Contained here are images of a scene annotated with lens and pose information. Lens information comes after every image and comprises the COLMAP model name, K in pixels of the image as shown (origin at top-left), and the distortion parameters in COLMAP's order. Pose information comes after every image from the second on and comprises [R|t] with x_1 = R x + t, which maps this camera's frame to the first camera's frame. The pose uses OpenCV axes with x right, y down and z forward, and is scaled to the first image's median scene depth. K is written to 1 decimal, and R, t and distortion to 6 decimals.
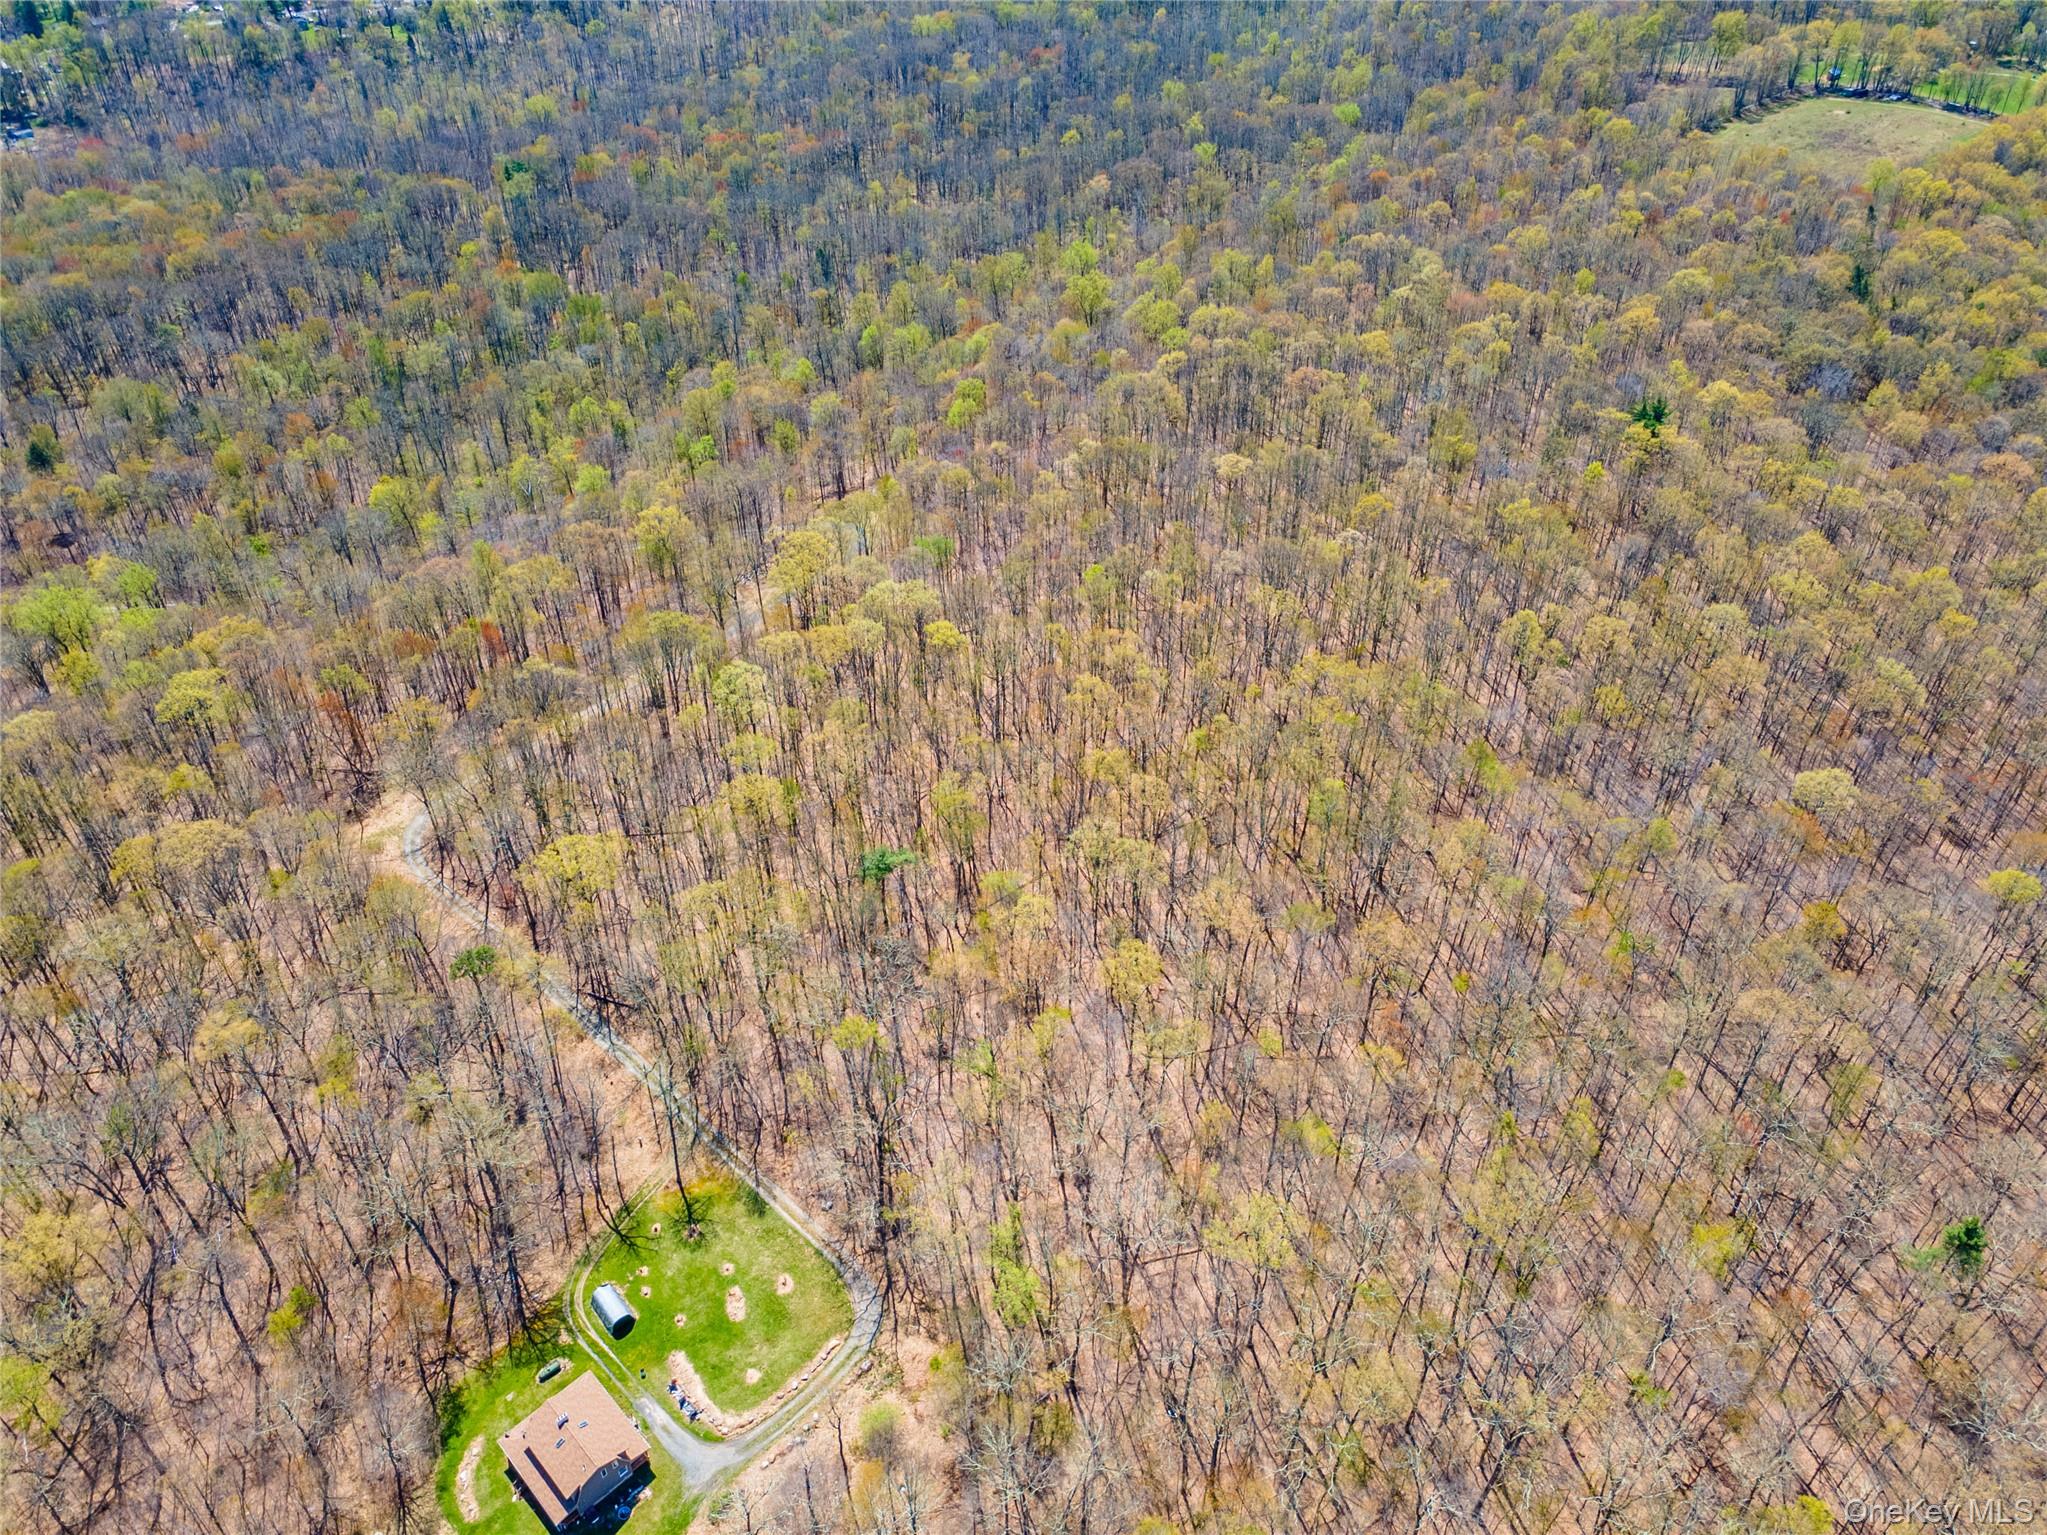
lens RADIAL K [[1493.1, 0, 1034.2], [0, 1493.1, 765.7], [0, 0, 1]] dist [0.025265, 0.032364]
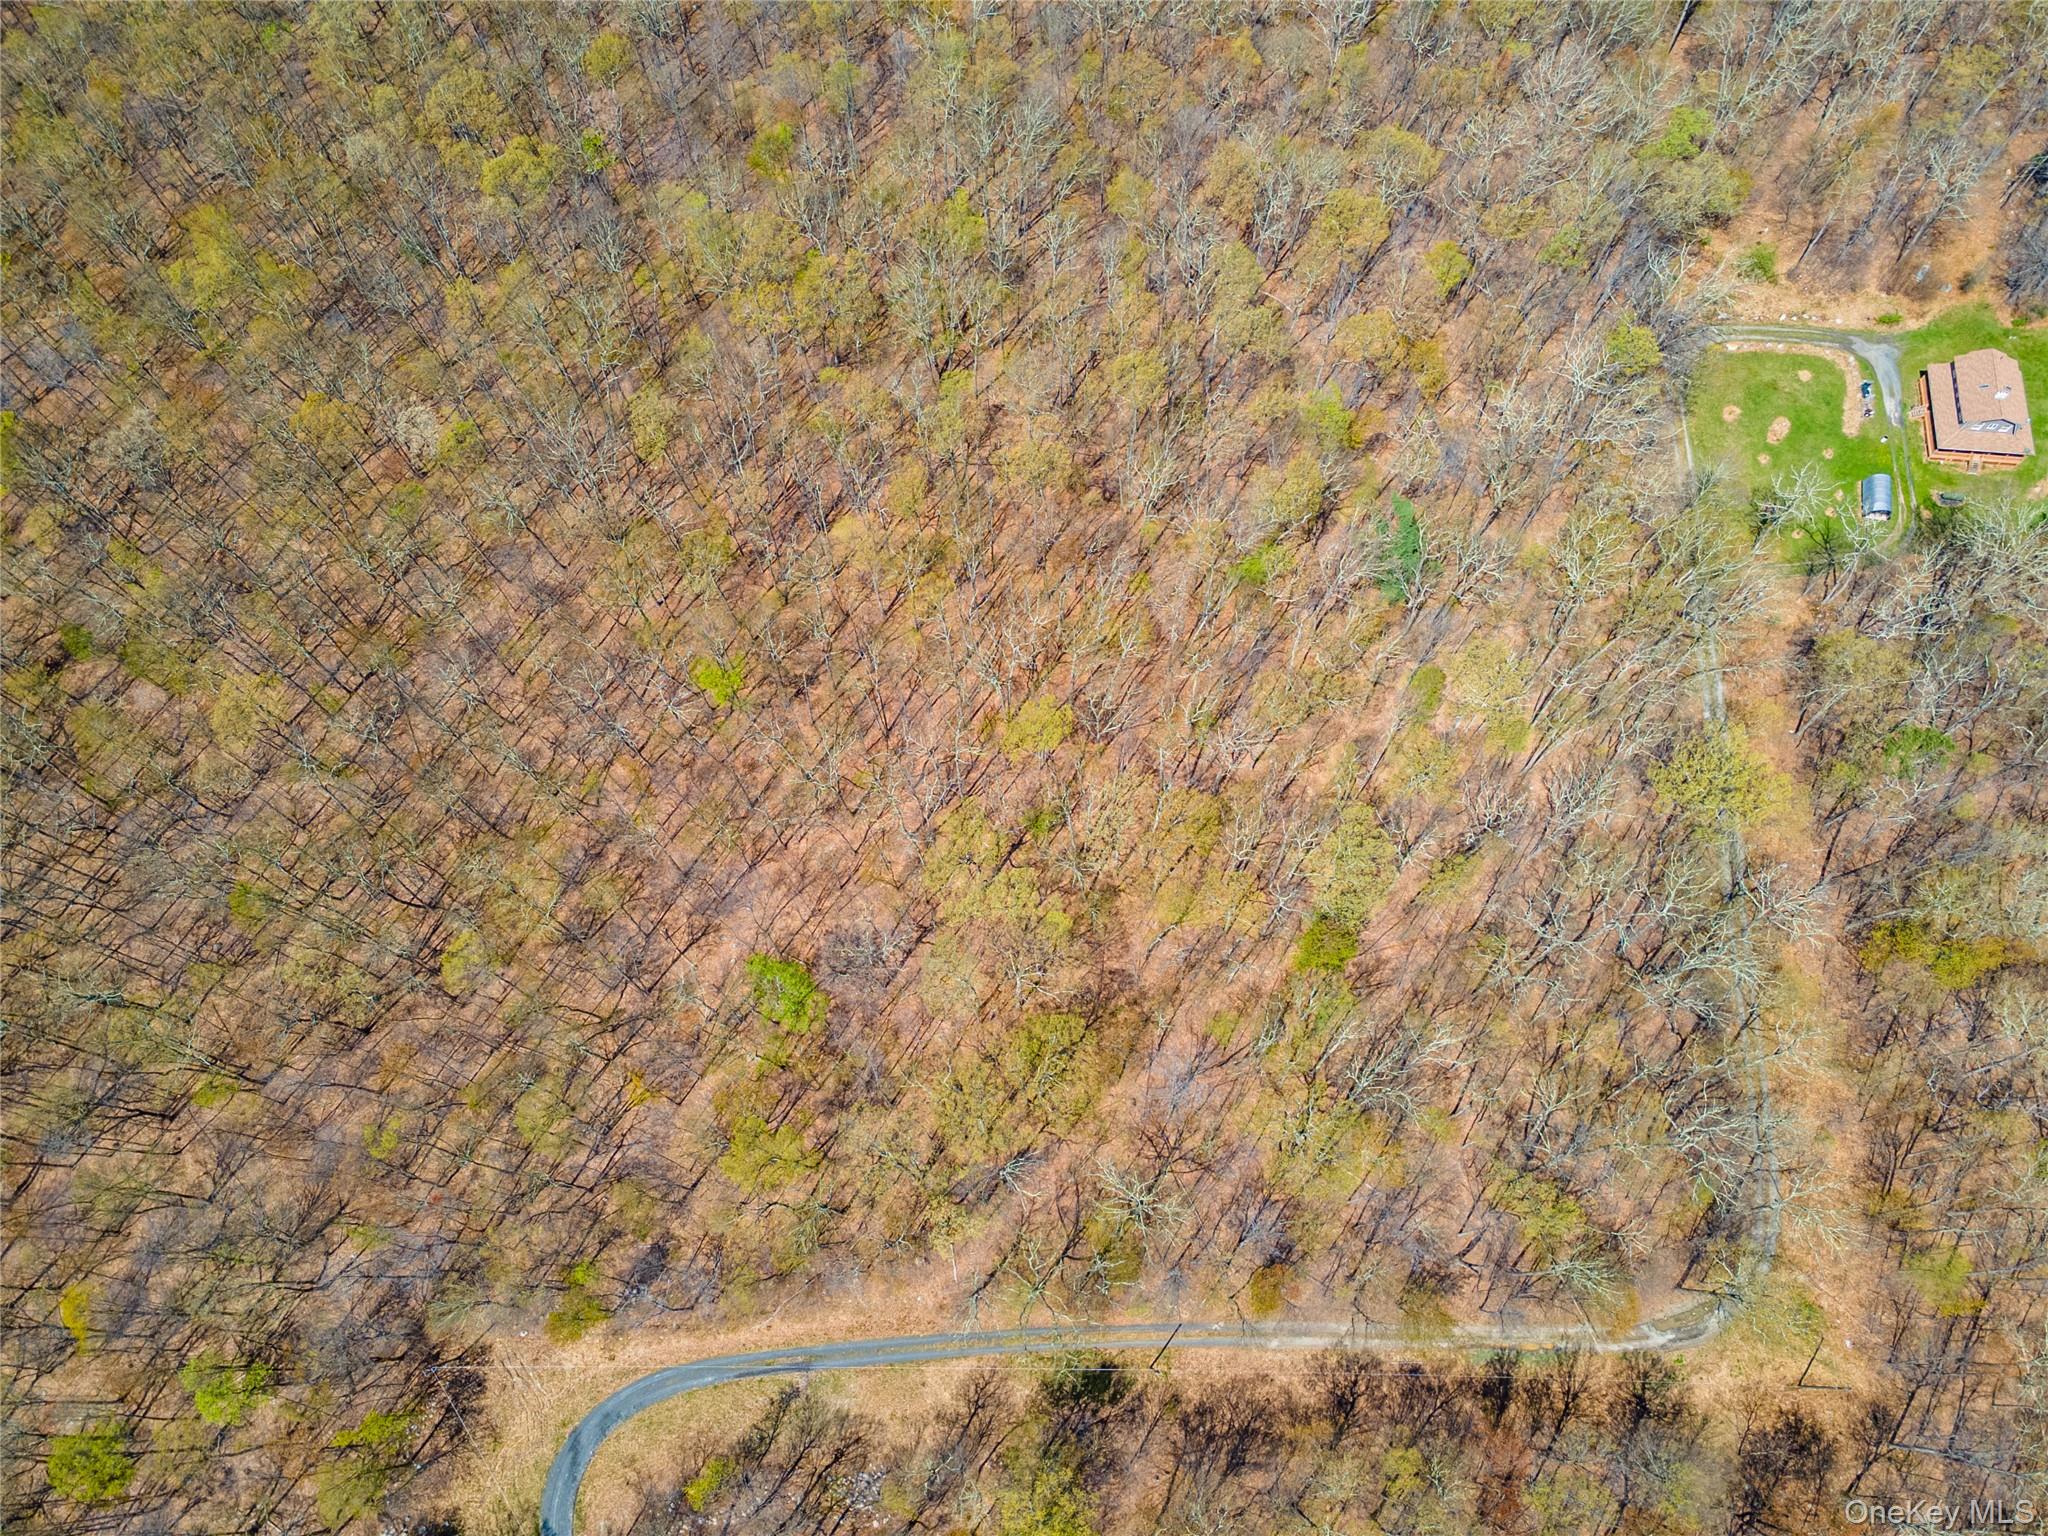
lens RADIAL K [[1493.9, 0, 1028.3], [0, 1493.9, 776.6], [0, 0, 1]] dist [0.025265, 0.032364]
pose [[-0.635437, -0.713163, 0.296004, -0.353633], [0.498800, -0.086494, 0.862391, -0.851223], [-0.589423, 0.695642, 0.410687, 1.050036]]
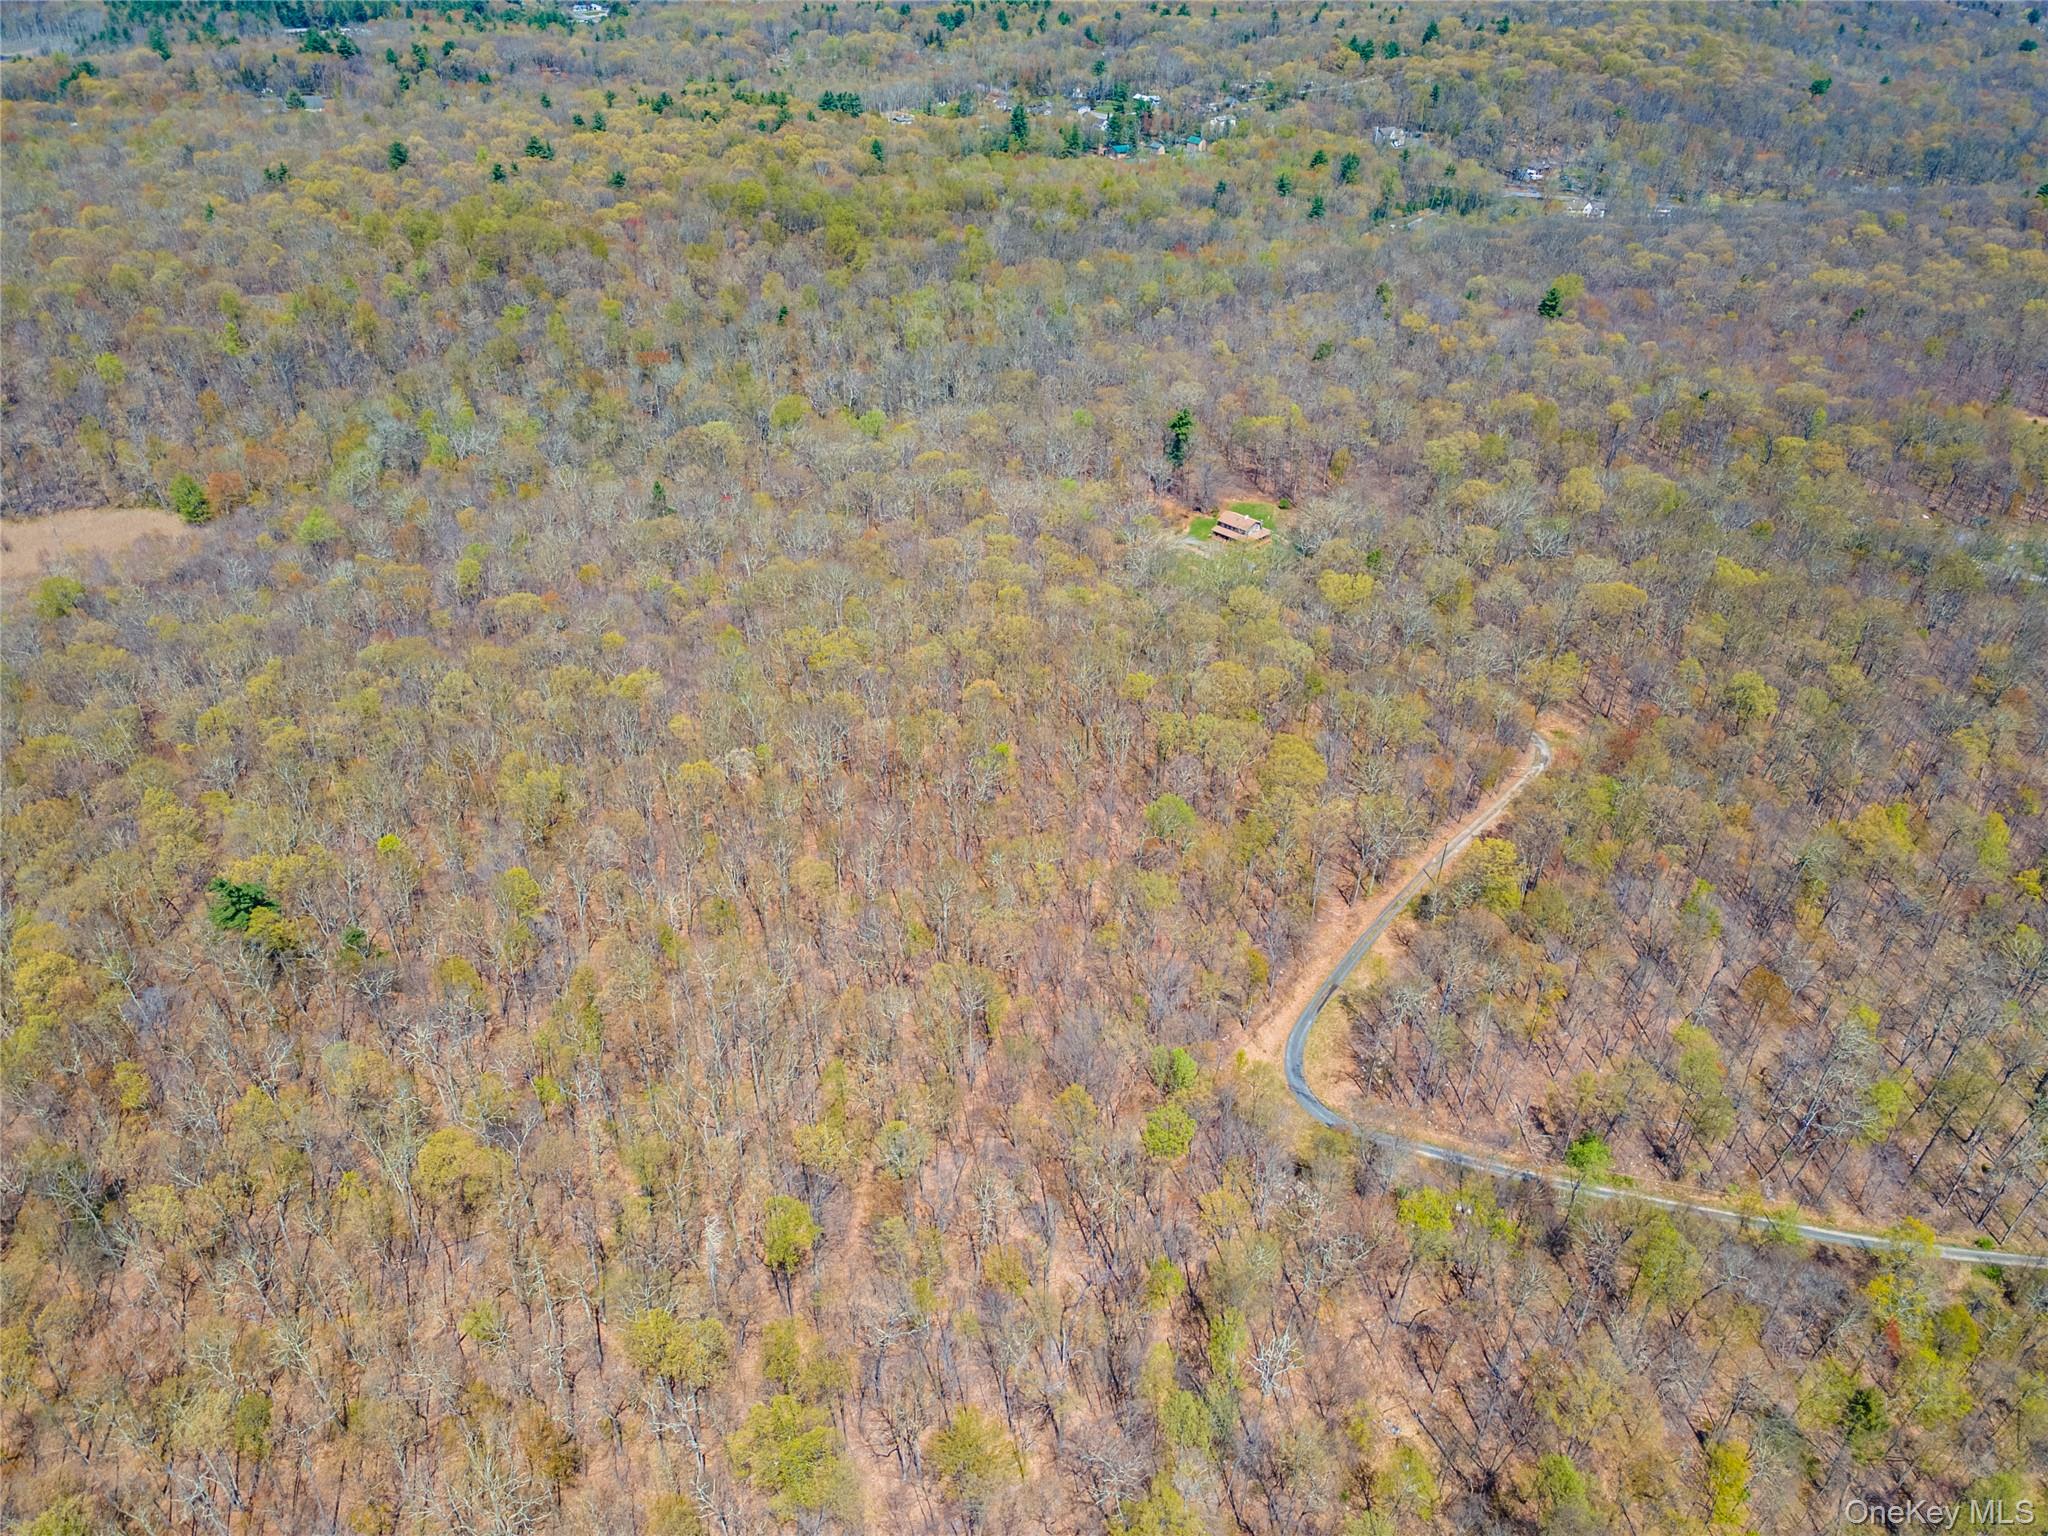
lens RADIAL K [[1493.9, 0, 1019.9], [0, 1493.9, 775.2], [0, 0, 1]] dist [0.025265, 0.032364]
pose [[-0.999835, -0.009315, 0.015585, 0.010192], [0.011948, 0.308780, 0.951058, -1.586381], [-0.013672, 0.951088, -0.308618, 1.948857]]
